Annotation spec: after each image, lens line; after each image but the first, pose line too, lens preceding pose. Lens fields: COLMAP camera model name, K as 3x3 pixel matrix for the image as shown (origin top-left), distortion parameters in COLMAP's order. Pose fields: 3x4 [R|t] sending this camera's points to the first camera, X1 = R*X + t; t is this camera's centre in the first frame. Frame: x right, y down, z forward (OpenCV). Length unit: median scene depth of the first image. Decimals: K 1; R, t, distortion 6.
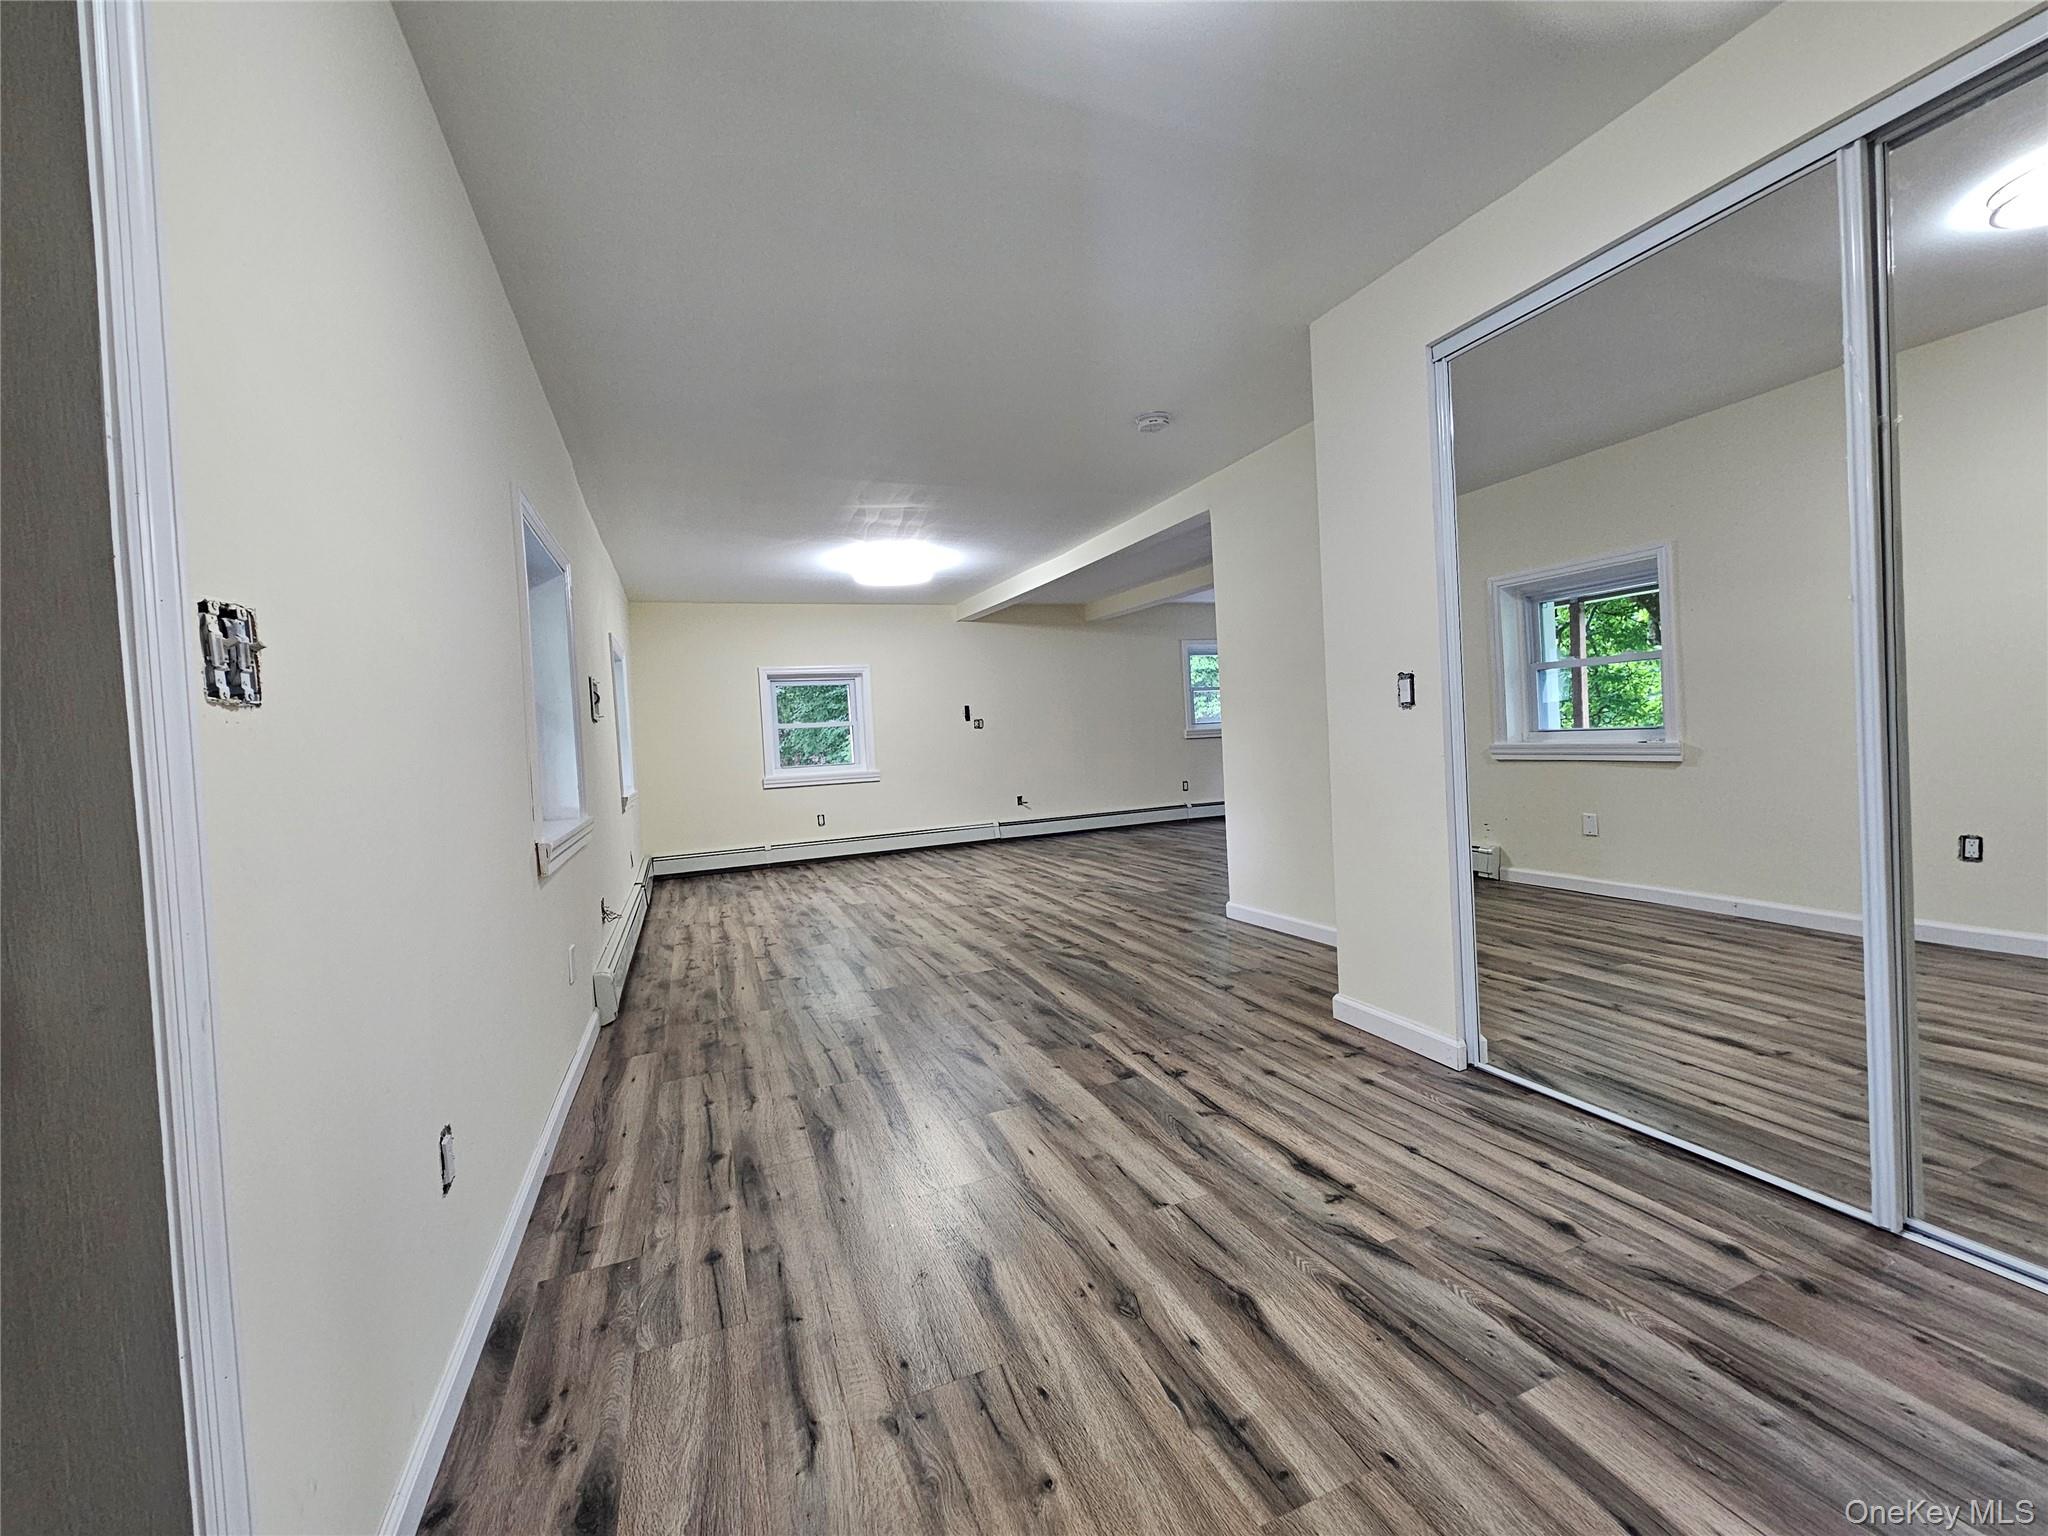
lens RADIAL K [[836.0, 0, 1036.1], [0, 836.0, 758.4], [0, 0, 1]] dist [-0.003255, 0.001035]
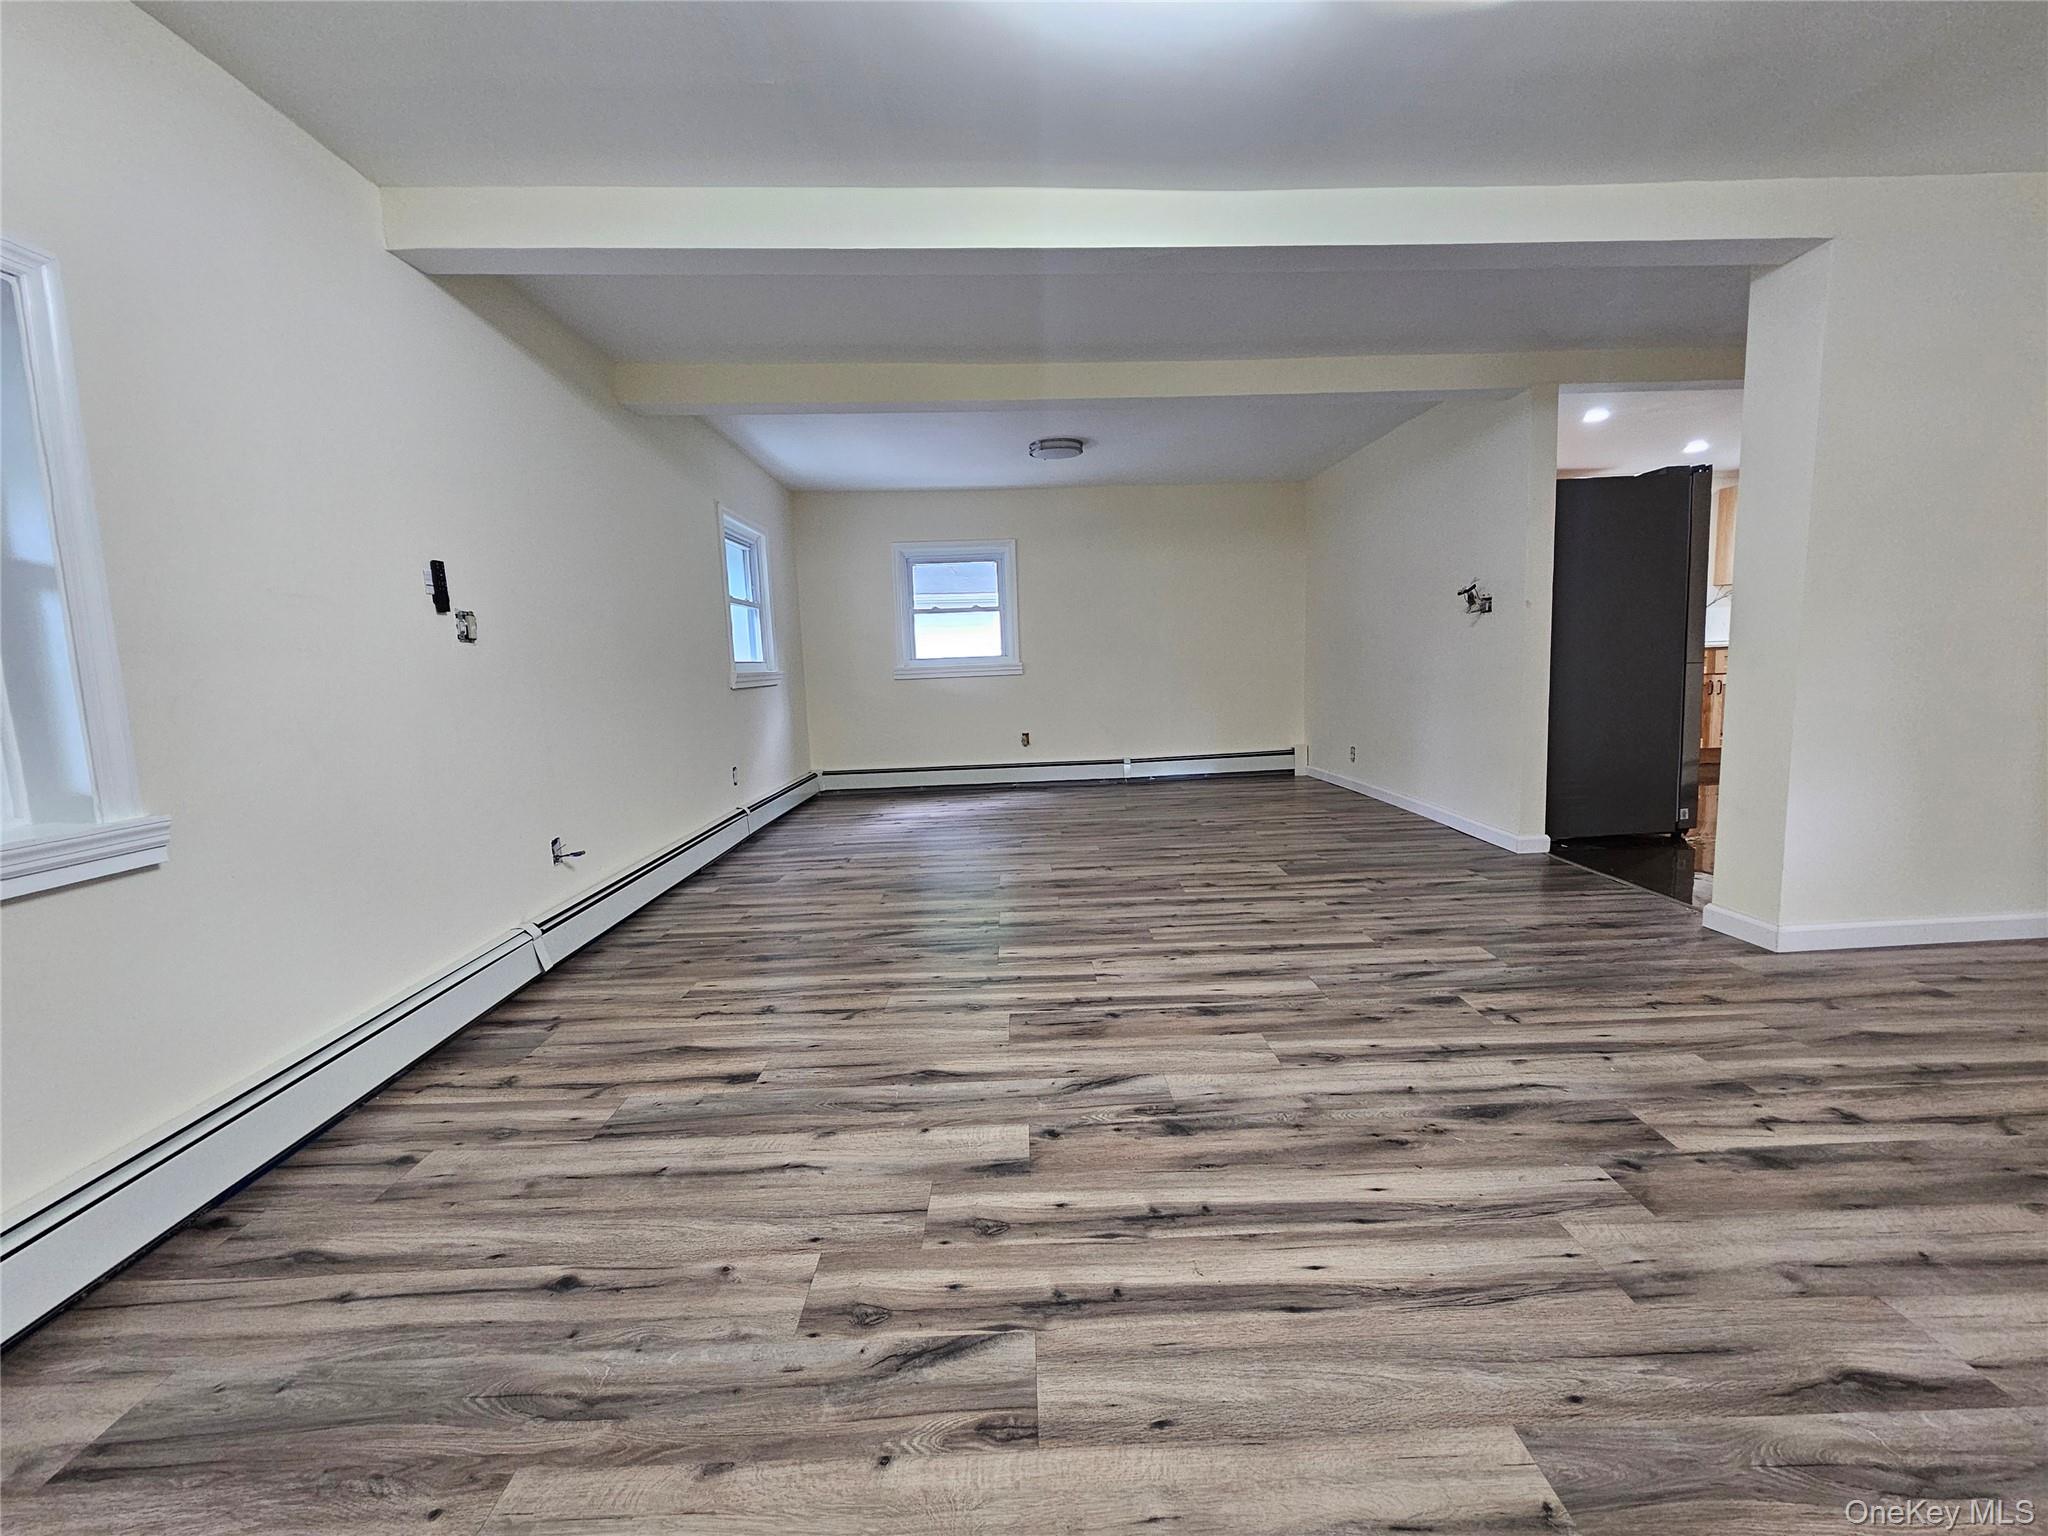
lens RADIAL K [[836.0, 0, 1024.8], [0, 836.0, 756.4], [0, 0, 1]] dist [-0.003255, 0.001035]
pose [[0.364120, -0.054922, 0.929731, -0.247042], [0.032082, 0.998407, 0.046414, -0.001170], [-0.930799, 0.012927, 0.365302, 0.604358]]
